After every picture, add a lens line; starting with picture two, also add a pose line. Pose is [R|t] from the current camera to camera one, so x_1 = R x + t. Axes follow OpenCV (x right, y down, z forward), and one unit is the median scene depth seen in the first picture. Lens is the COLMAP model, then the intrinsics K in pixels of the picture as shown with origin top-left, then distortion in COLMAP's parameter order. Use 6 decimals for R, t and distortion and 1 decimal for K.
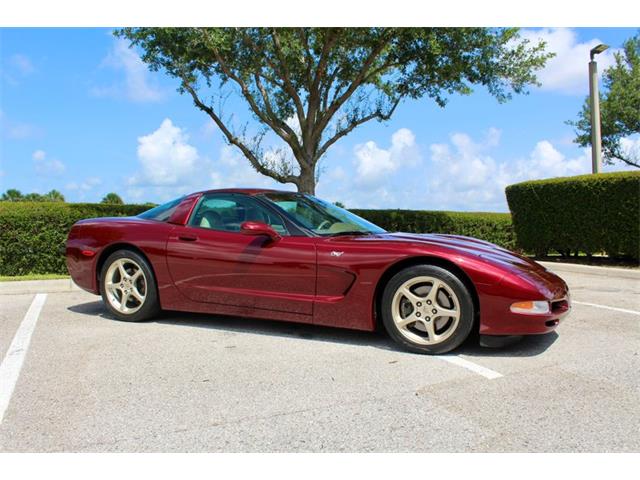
lens RADIAL K [[533.1, 0, 317.7], [0, 533.1, 239.4], [0, 0, 1]] dist [-0.168457, 0.146601]
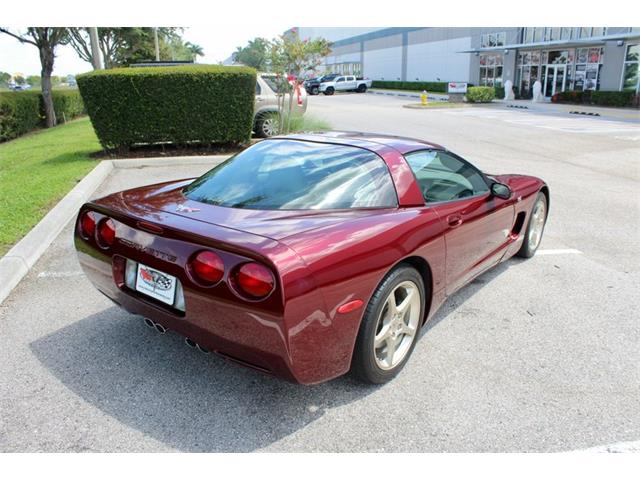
lens RADIAL K [[533.1, 0, 319.6], [0, 533.1, 242.7], [0, 0, 1]] dist [-0.168457, 0.146601]
pose [[0.243952, -0.296027, 0.923502, -0.464074], [0.027580, 0.954005, 0.298519, -0.093684], [-0.969395, -0.047354, 0.240896, 0.474284]]
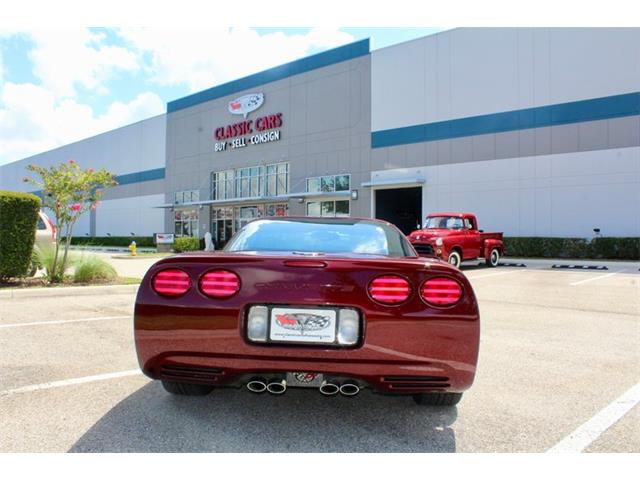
lens RADIAL K [[533.1, 0, 319.7], [0, 533.1, 237.4], [0, 0, 1]] dist [-0.168457, 0.146601]
pose [[-0.349592, -0.001024, 0.936901, -0.489972], [0.012857, 0.999900, 0.005890, -0.037787], [-0.936814, 0.014105, -0.349544, 0.714578]]
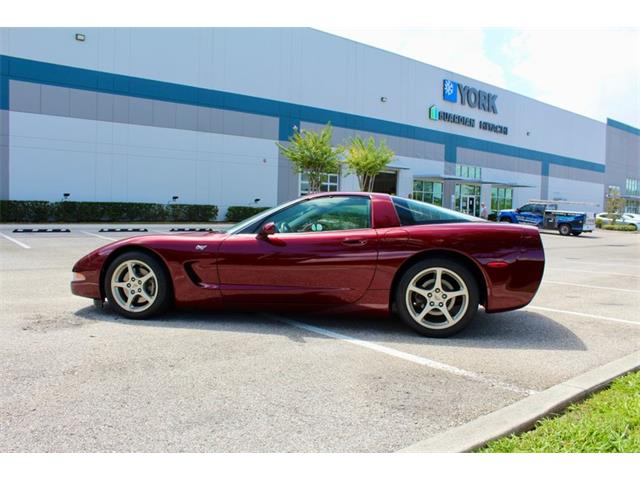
lens RADIAL K [[533.1, 0, 317.8], [0, 533.1, 244.1], [0, 0, 1]] dist [-0.168457, 0.146601]
pose [[-0.974651, -0.012010, -0.223409, 0.097073], [-0.031029, 0.996164, 0.081817, -0.042613], [0.221569, 0.086675, -0.971285, 1.095969]]
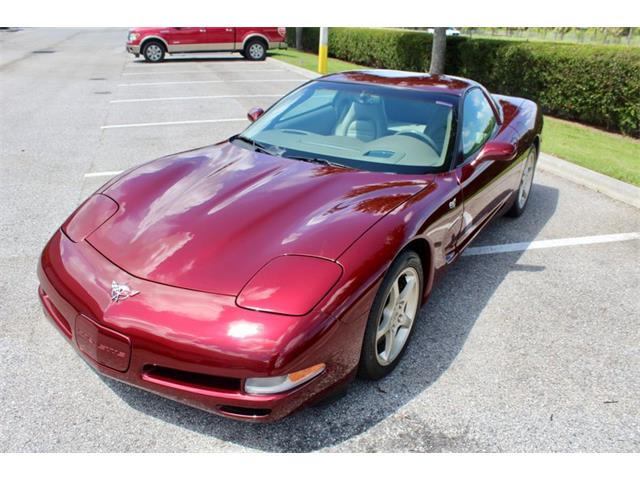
lens RADIAL K [[533.1, 0, 319.9], [0, 533.1, 240.3], [0, 0, 1]] dist [-0.168457, 0.146601]
pose [[-0.151178, 0.383520, -0.911075, 0.388867], [-0.062340, 0.916134, 0.395994, -0.091701], [0.986539, 0.116662, -0.114591, 0.553635]]
